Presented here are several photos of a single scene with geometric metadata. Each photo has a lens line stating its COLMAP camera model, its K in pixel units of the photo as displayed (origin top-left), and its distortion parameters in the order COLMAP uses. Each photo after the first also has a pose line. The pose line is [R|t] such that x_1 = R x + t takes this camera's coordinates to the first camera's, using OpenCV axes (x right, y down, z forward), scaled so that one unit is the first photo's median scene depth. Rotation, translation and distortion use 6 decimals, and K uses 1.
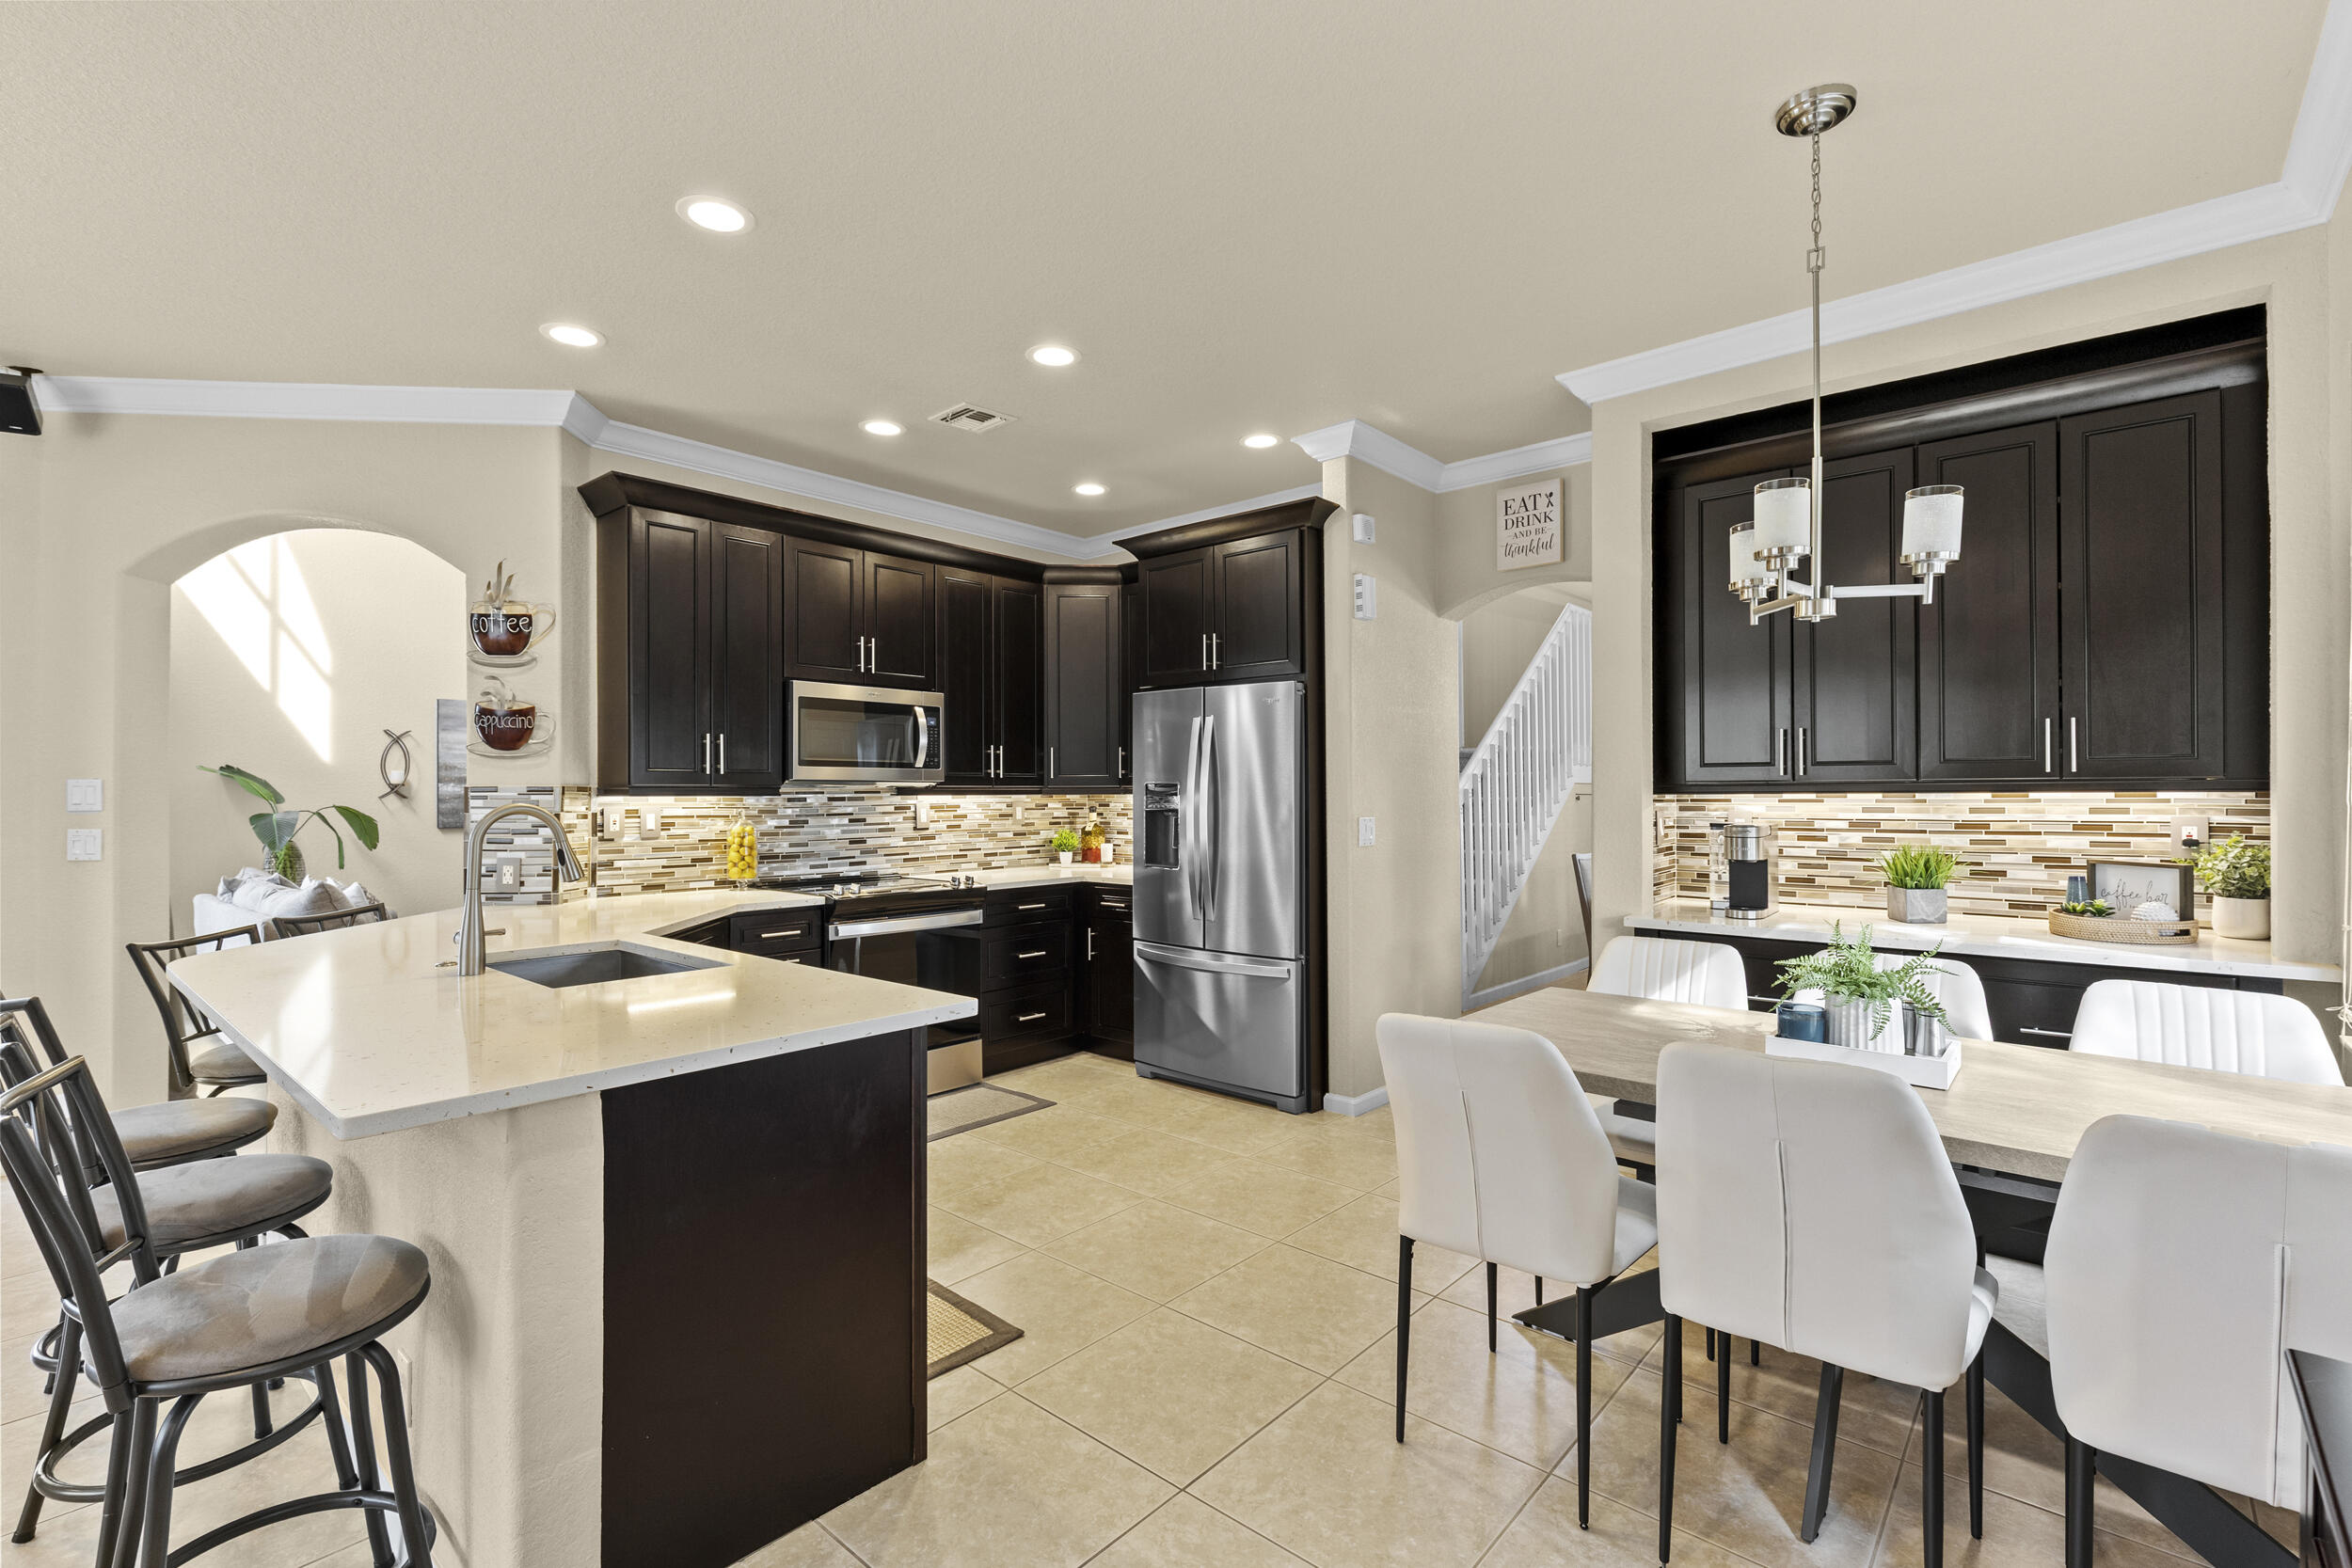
lens RADIAL K [[1067.8, 0, 1177.7], [0, 1067.8, 786.0], [0, 0, 1]] dist [0.013533, -0.003015]
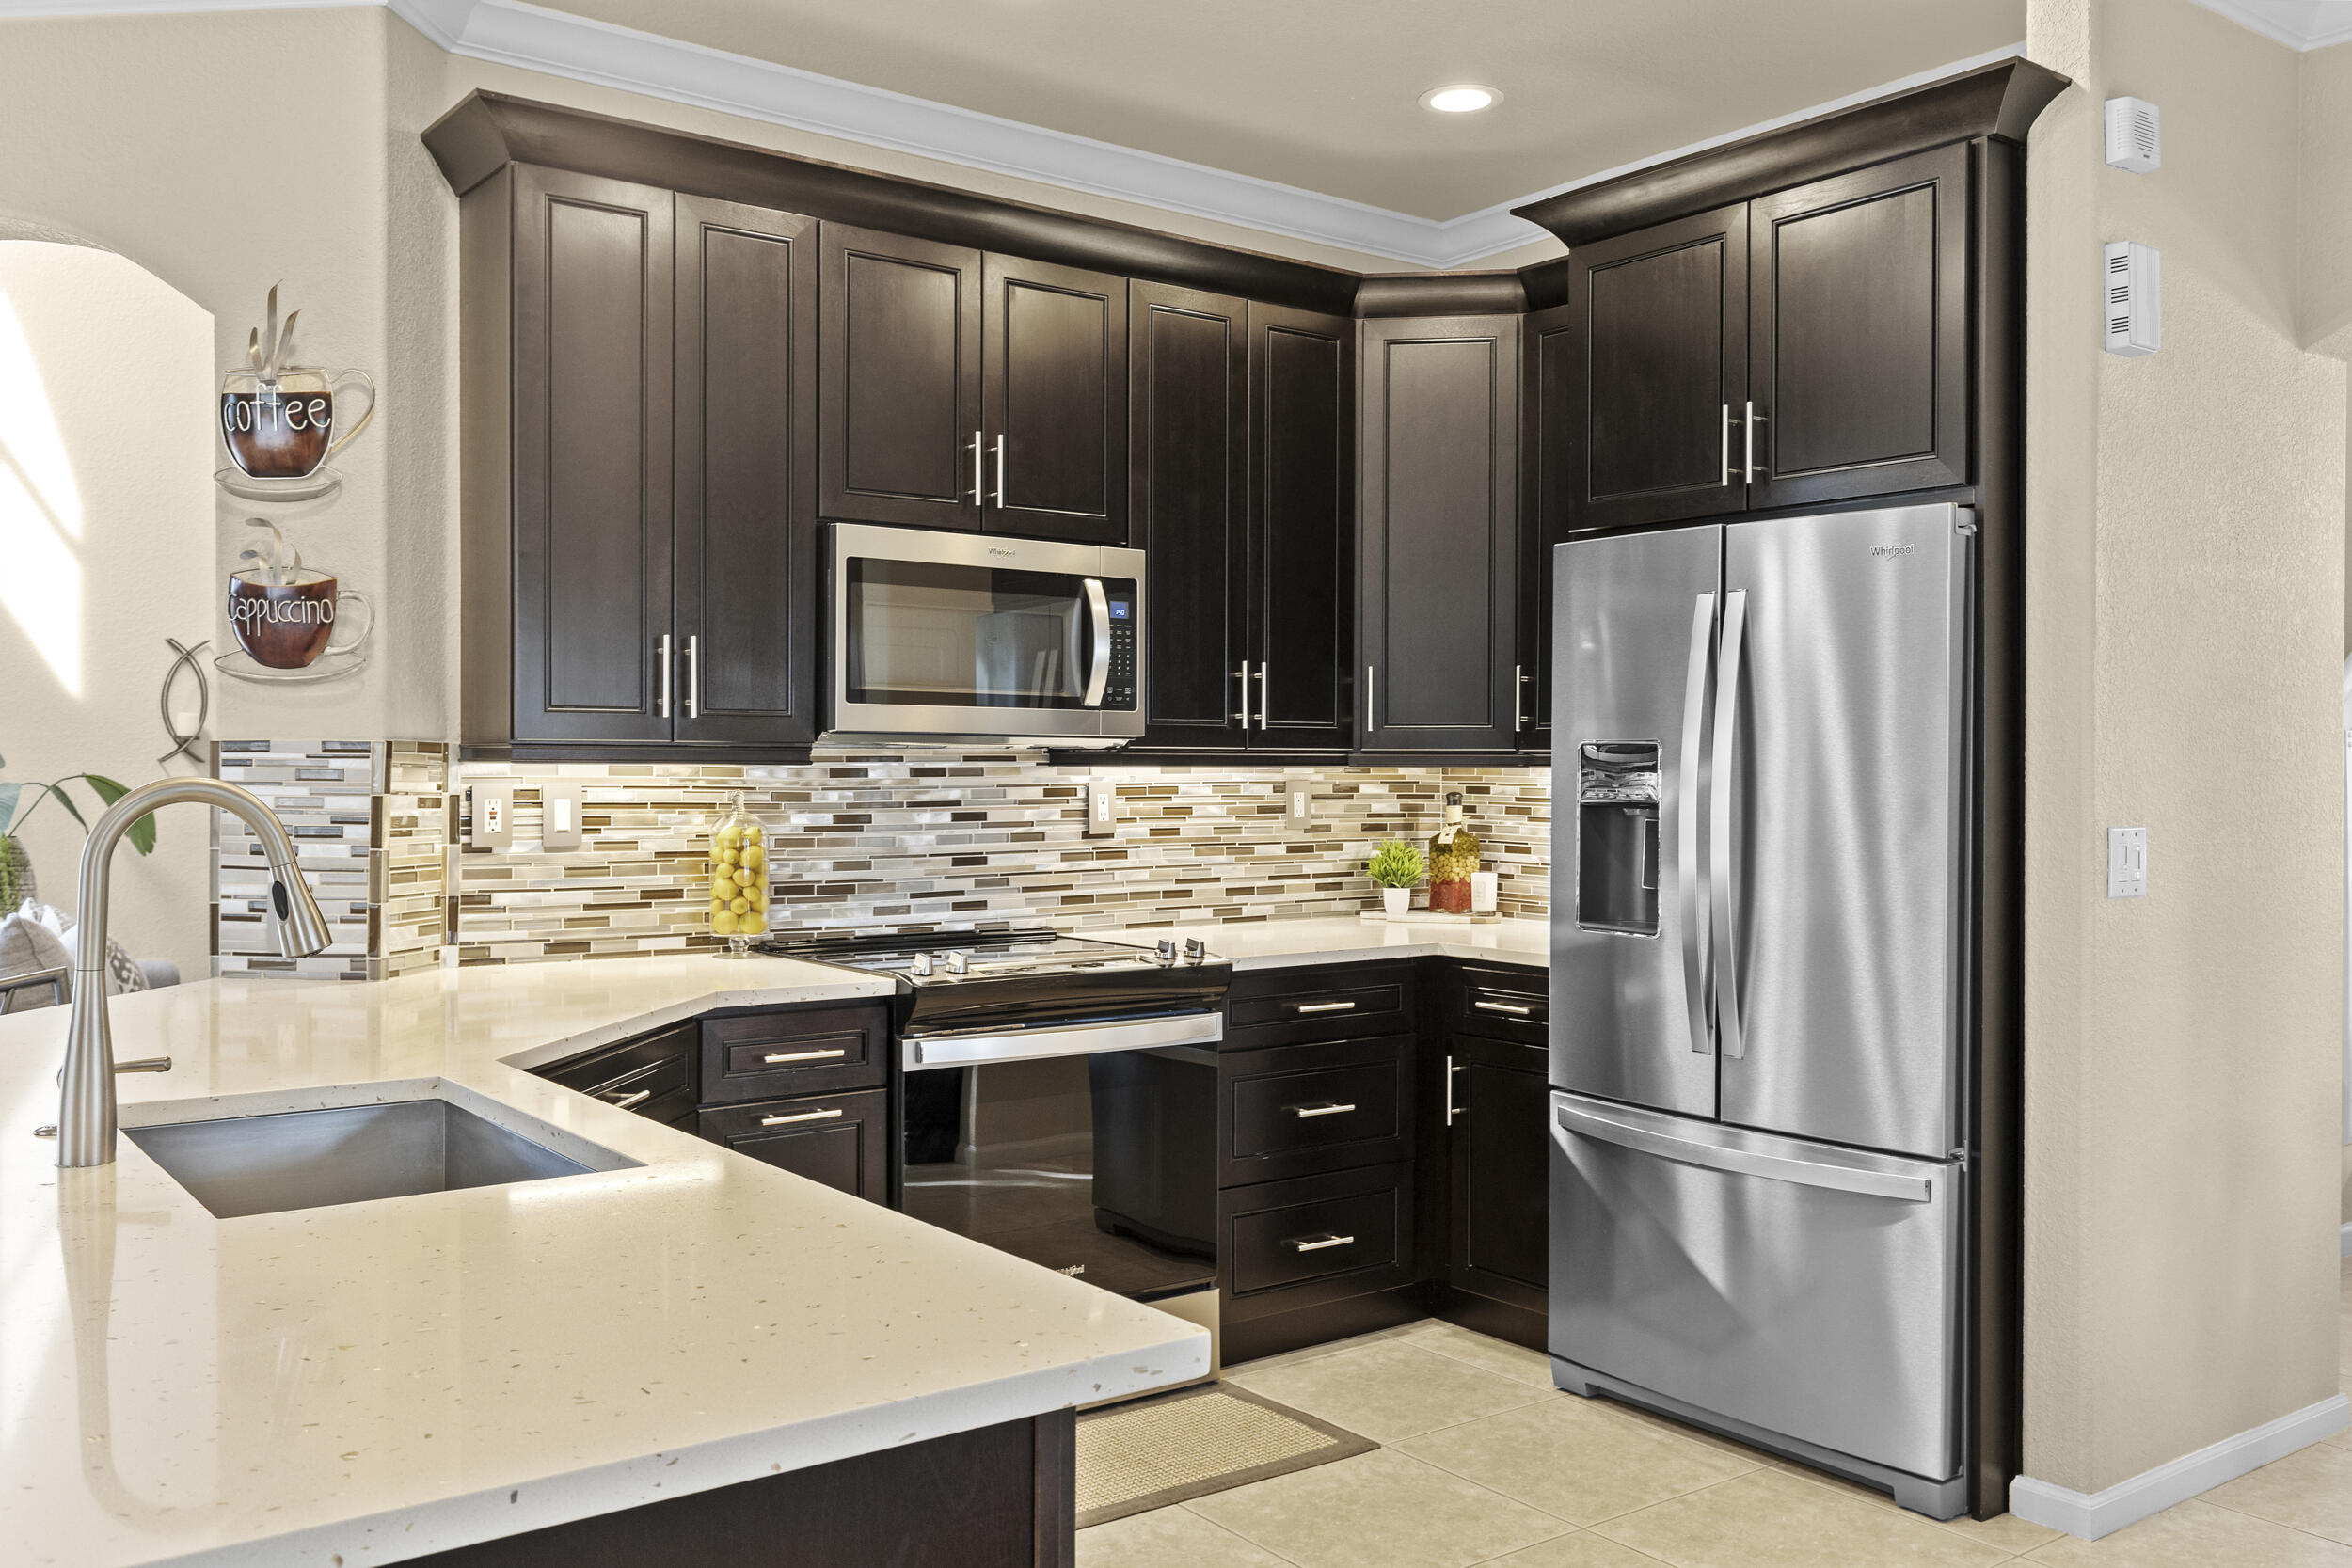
lens RADIAL K [[1972.8, 0, 1173.6], [0, 1972.8, 785.7], [0, 0, 1]] dist [0.067248, 0.003217]
pose [[0.978579, 0.010841, -0.205588, -0.027271], [-0.007152, 0.999800, 0.018677, 0.000885], [0.205749, -0.016807, 0.978460, 0.153971]]
